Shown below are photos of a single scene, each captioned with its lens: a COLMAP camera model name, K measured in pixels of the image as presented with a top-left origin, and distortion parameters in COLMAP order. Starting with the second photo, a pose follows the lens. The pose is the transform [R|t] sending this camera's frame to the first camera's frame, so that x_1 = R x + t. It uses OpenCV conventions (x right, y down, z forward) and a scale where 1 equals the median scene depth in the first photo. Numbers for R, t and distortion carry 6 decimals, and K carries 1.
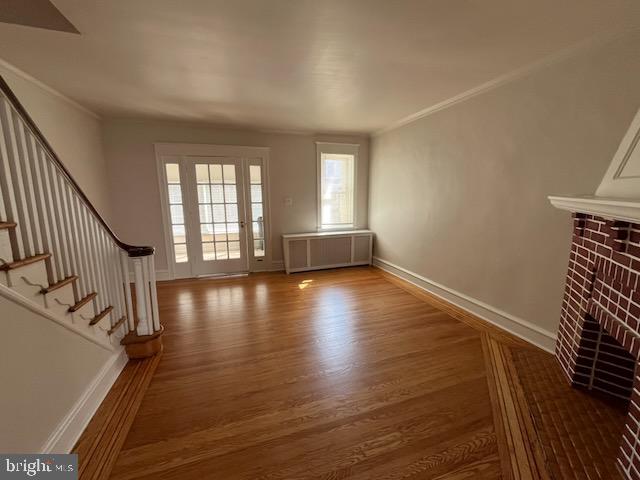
lens RADIAL K [[271.0, 0, 322.1], [0, 271.0, 239.1], [0, 0, 1]] dist [-0.011236, -0.000099]
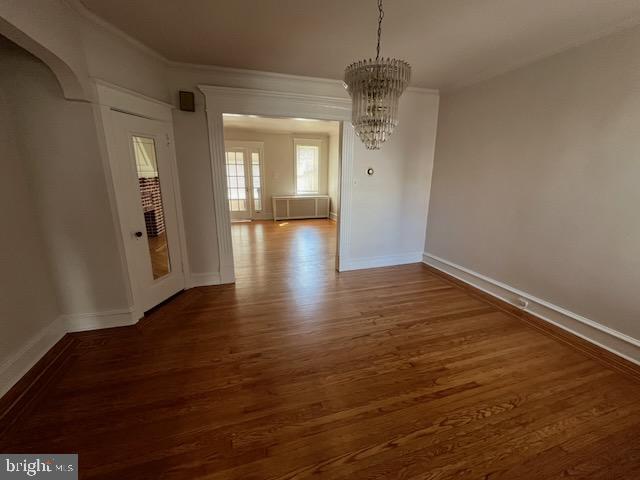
lens RADIAL K [[271.0, 0, 320.4], [0, 271.0, 240.3], [0, 0, 1]] dist [-0.011236, -0.000099]
pose [[0.999848, 0.017400, -0.001348, 0.146025], [-0.017255, 0.997167, 0.073208, 0.117898], [0.002618, -0.073174, 0.997316, -0.619014]]
